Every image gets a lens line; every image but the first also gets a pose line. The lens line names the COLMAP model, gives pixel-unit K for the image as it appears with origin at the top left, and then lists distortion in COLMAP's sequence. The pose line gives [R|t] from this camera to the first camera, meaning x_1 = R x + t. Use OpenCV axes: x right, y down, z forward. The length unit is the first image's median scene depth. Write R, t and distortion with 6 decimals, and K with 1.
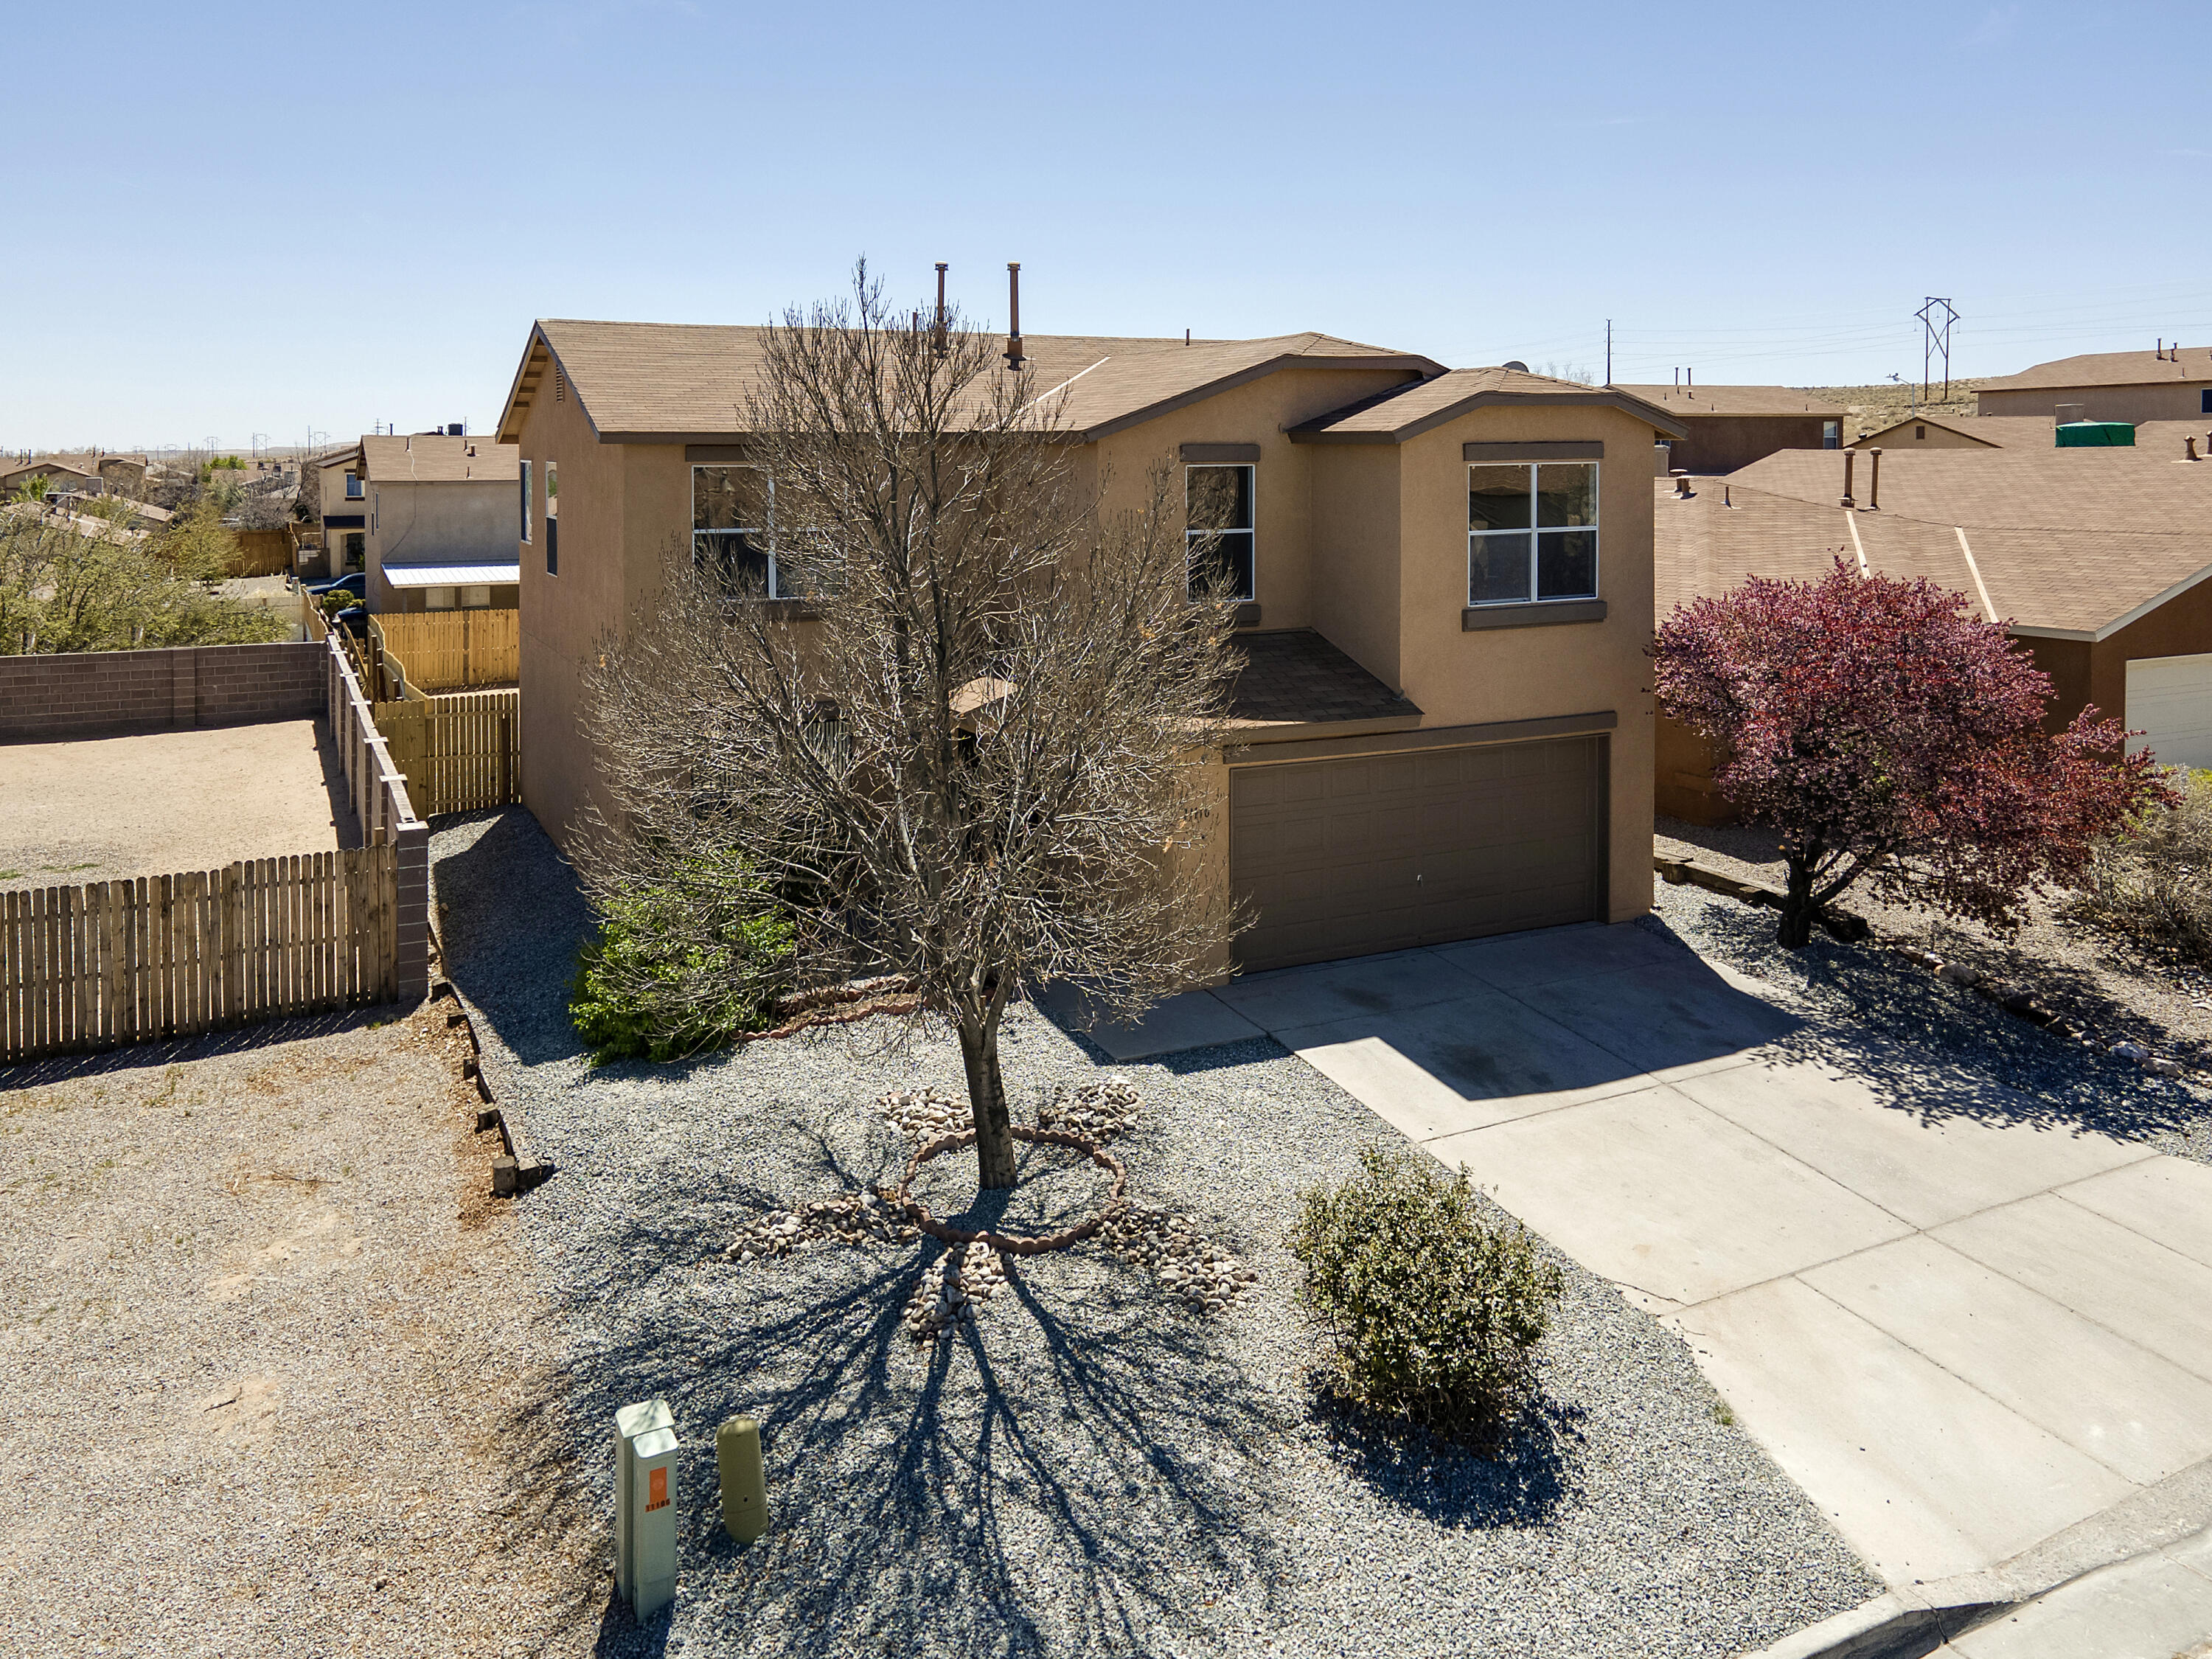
lens RADIAL K [[1664.2, 0, 1103.6], [0, 1664.2, 816.2], [0, 0, 1]] dist [0.024030, 0.000226]
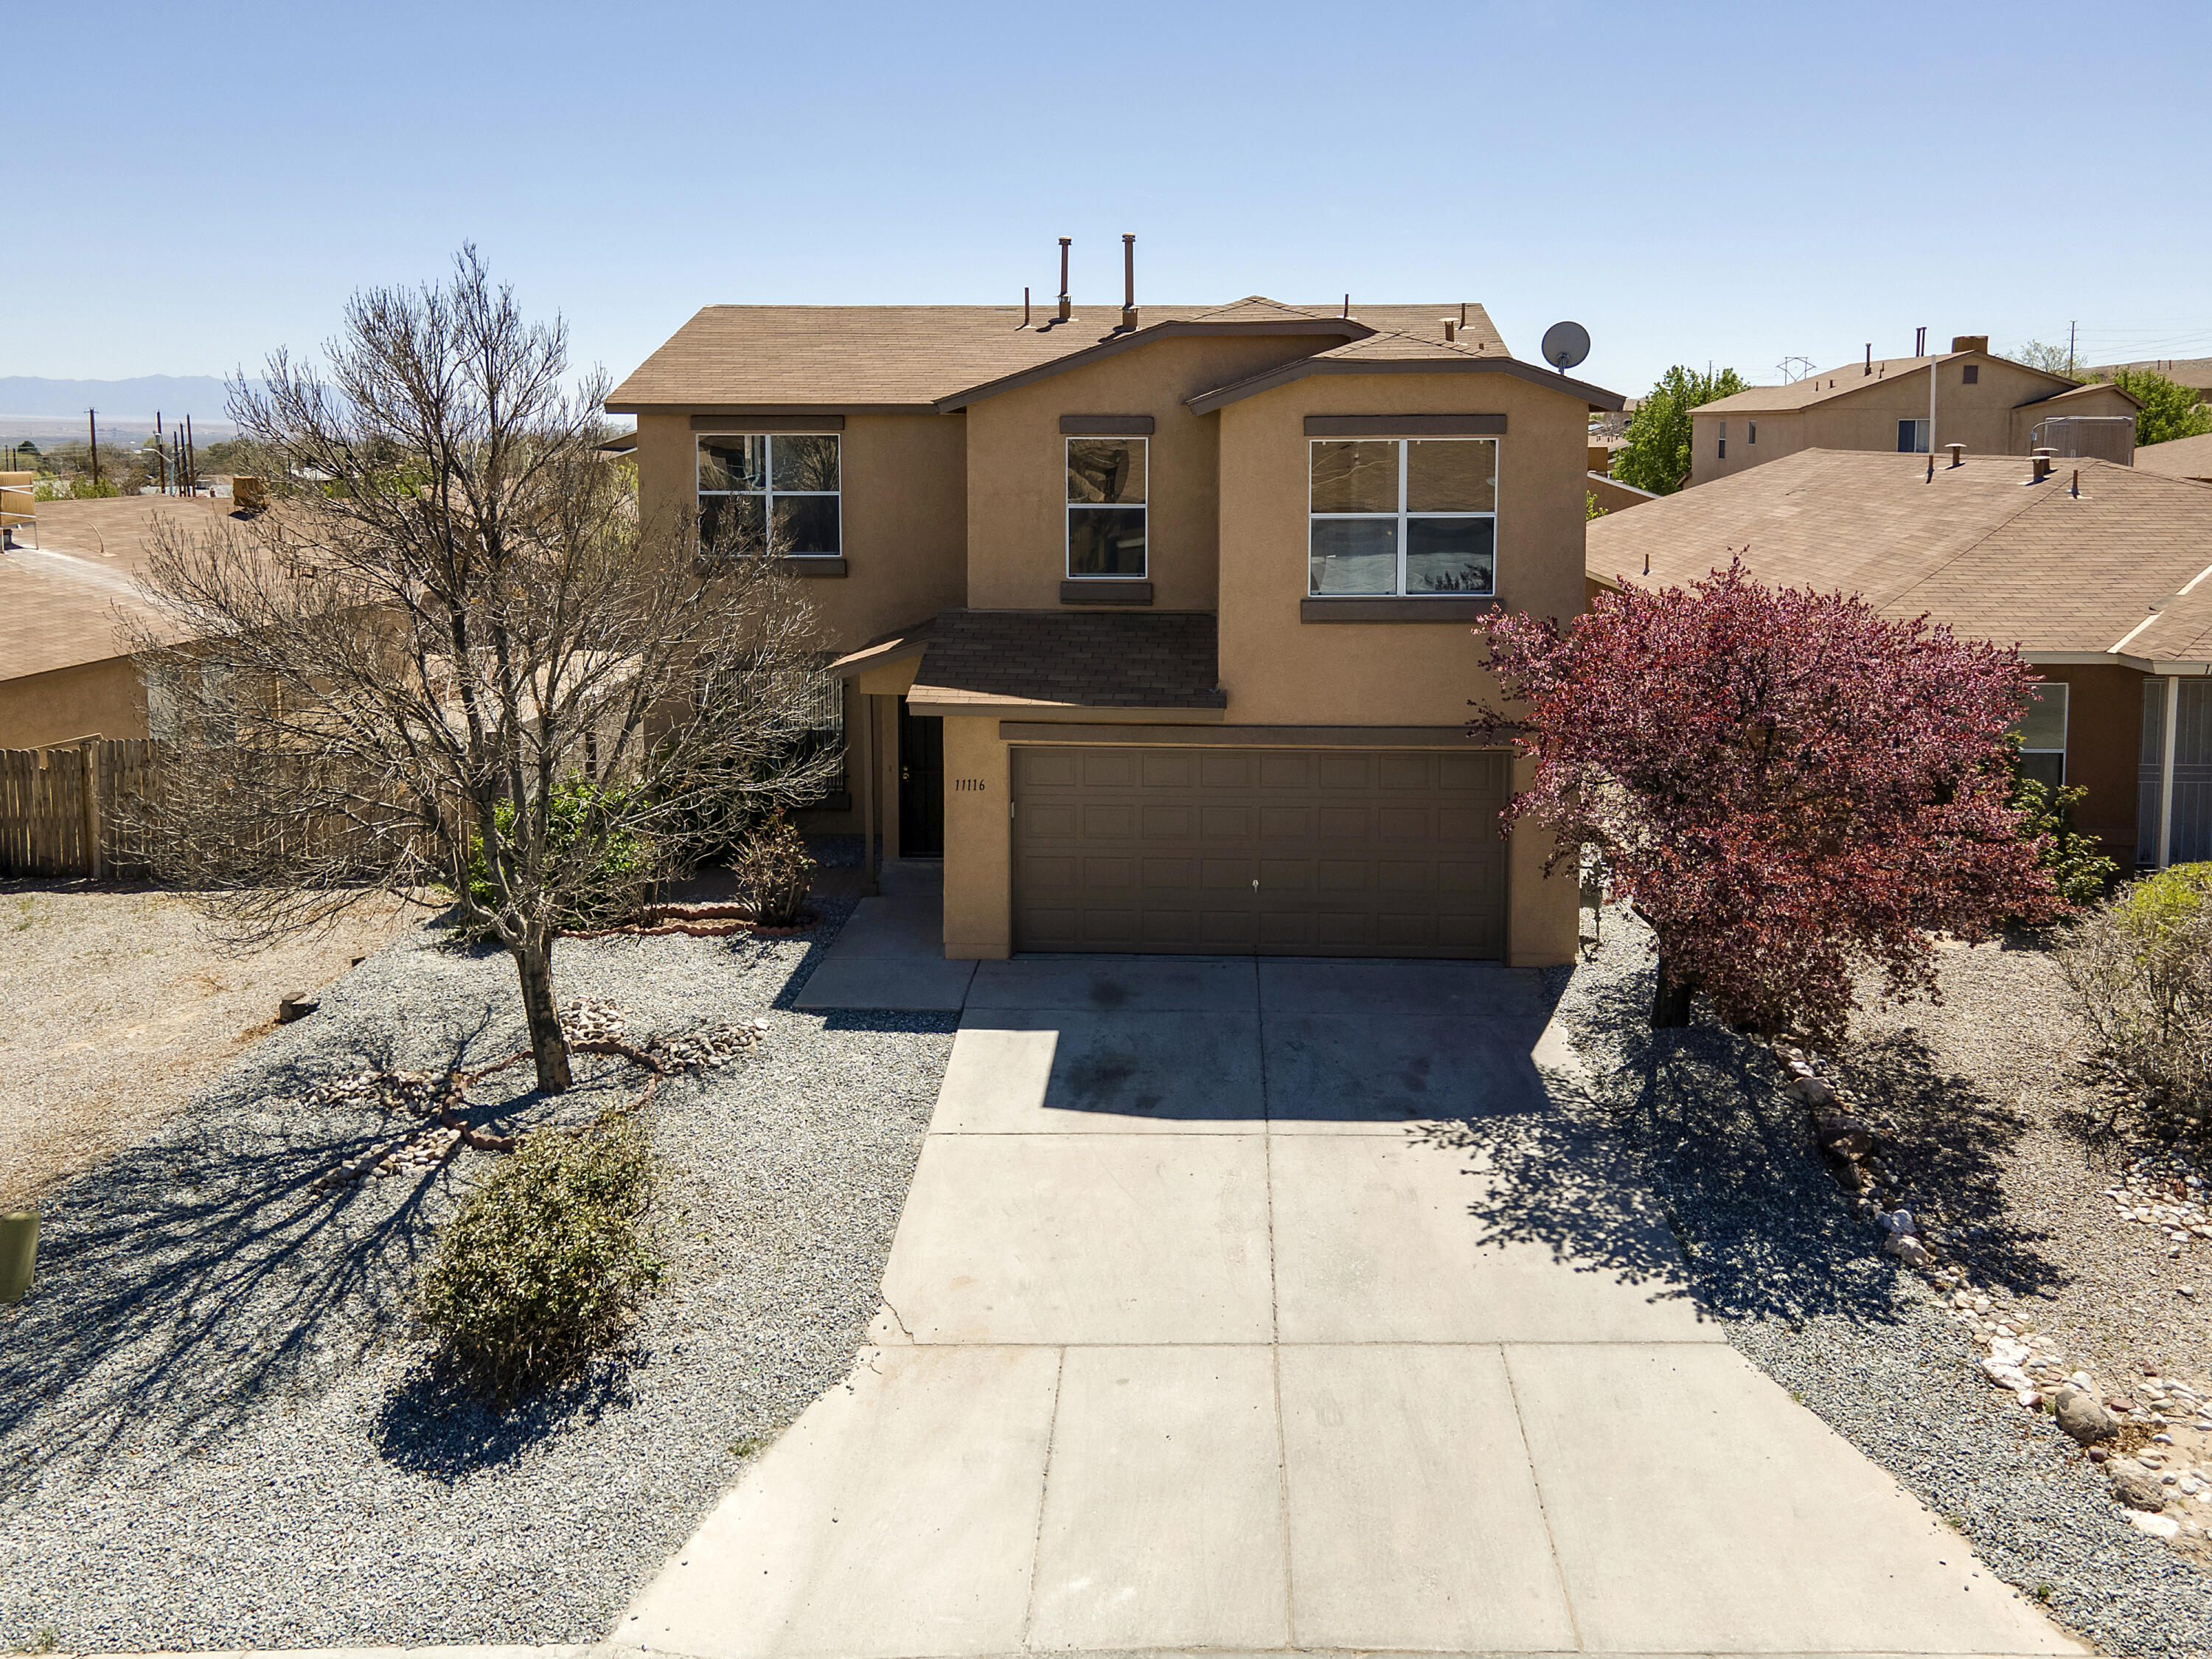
lens RADIAL K [[1593.7, 0, 1146.0], [0, 1593.7, 852.3], [0, 0, 1]] dist [0.025026, 0.023966]
pose [[0.882410, 0.127061, -0.452999, 0.668128], [-0.106760, 0.991802, 0.070228, -0.045790], [0.458209, -0.013607, 0.888740, 0.212822]]
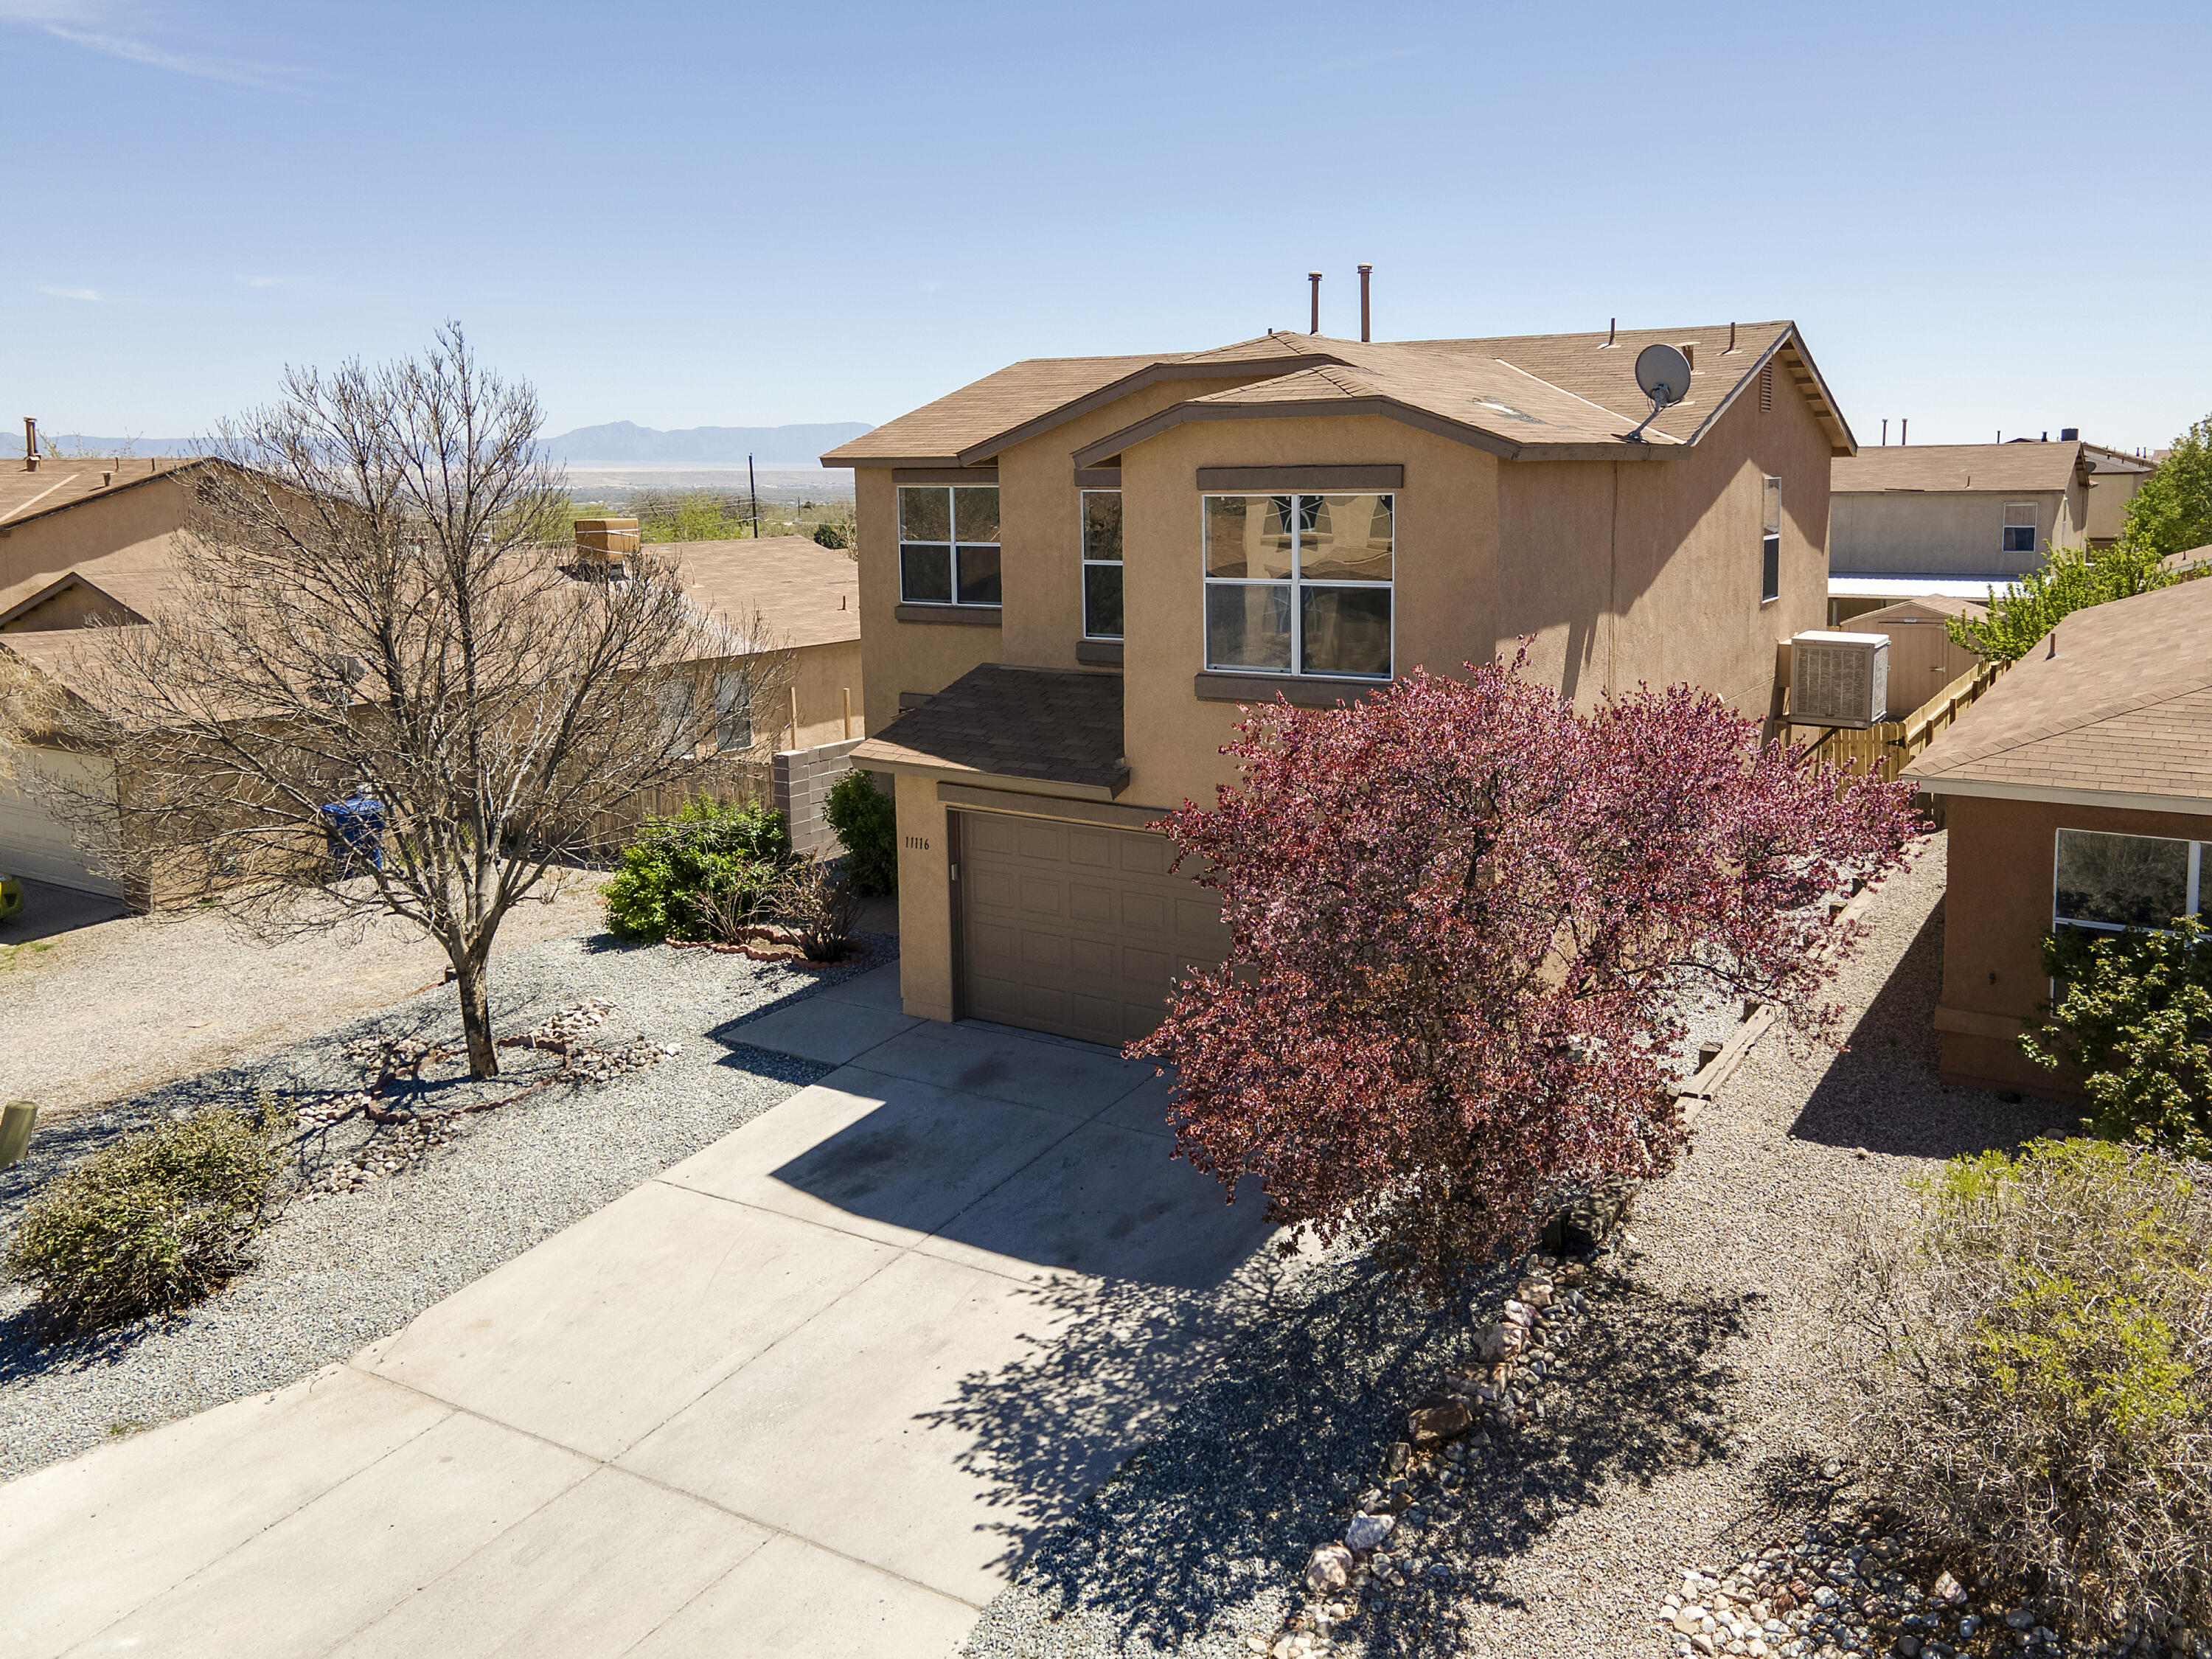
lens RADIAL K [[1593.7, 0, 1275.7], [0, 1593.7, 913.1], [0, 0, 1]] dist [0.025026, 0.023966]
pose [[0.564079, 0.222979, -0.795044, 1.068199], [-0.173542, 0.973357, 0.149862, -0.159572], [0.807278, 0.053440, 0.587747, 0.688695]]
